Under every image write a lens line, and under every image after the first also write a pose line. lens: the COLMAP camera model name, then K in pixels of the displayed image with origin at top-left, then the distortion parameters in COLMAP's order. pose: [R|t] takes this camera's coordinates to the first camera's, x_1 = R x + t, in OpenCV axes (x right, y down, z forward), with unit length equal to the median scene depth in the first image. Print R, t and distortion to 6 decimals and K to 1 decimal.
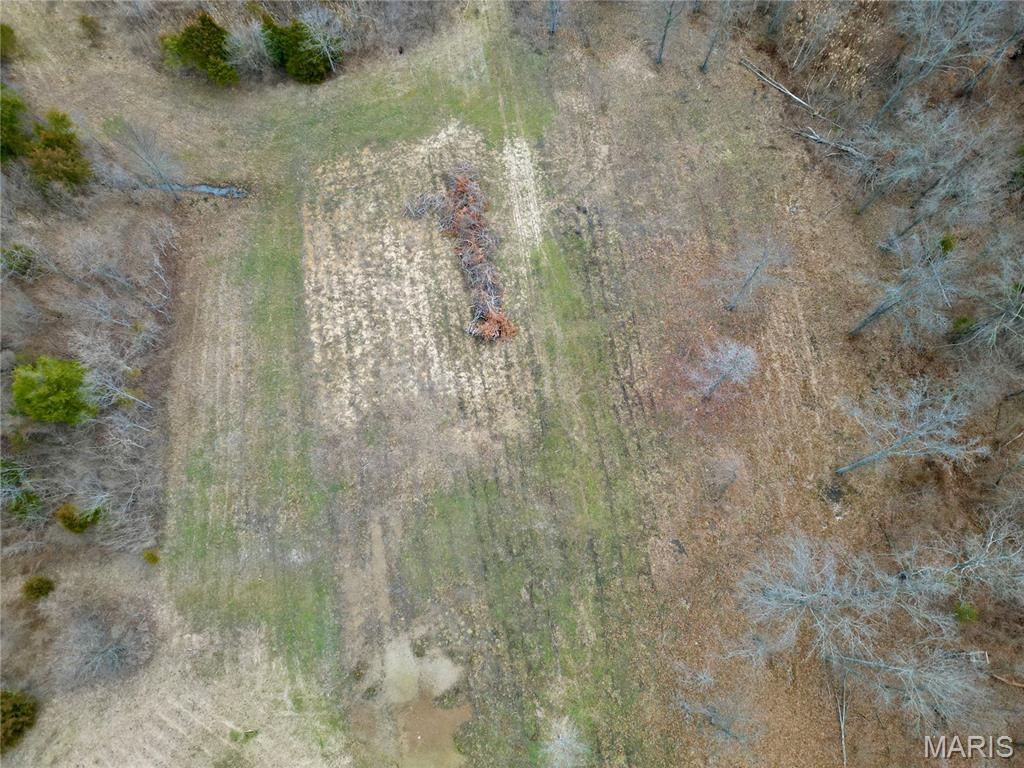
lens RADIAL K [[707.6, 0, 512.0], [0, 707.6, 384.0], [0, 0, 1]] dist [0.097880, -0.092353]
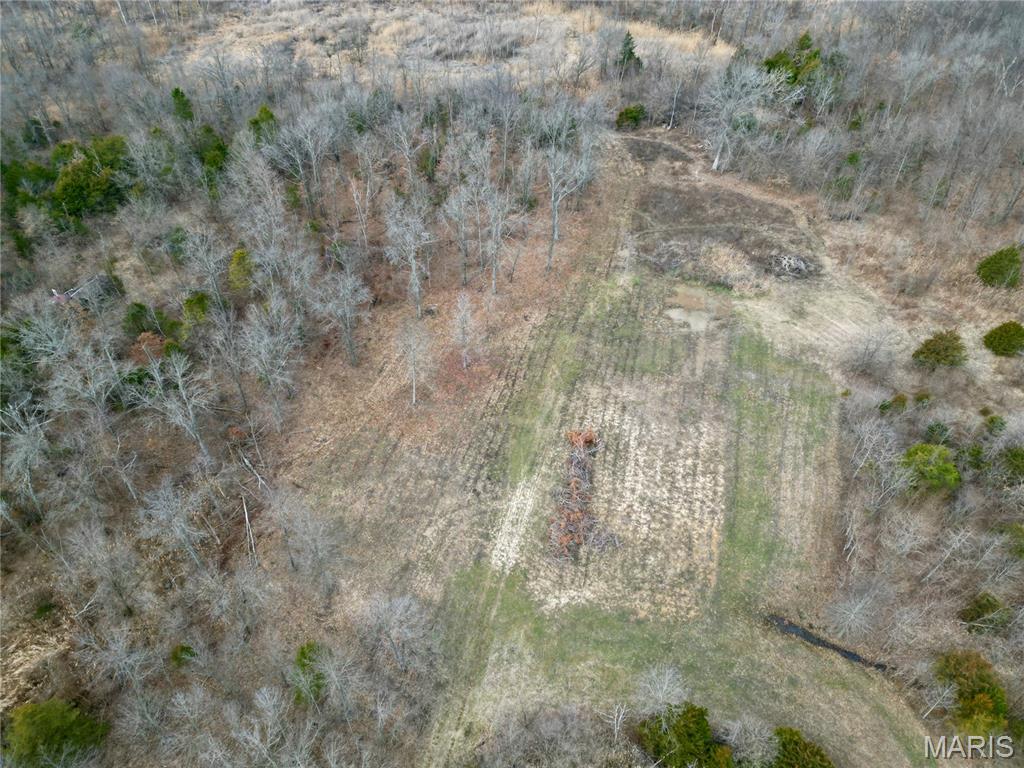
lens RADIAL K [[707.6, 0, 512.0], [0, 707.6, 384.0], [0, 0, 1]] dist [0.097880, -0.092353]
pose [[-0.914917, -0.283559, 0.287265, -0.246099], [0.385973, -0.406341, 0.828198, -1.144434], [-0.118115, 0.868609, 0.481215, 0.286102]]
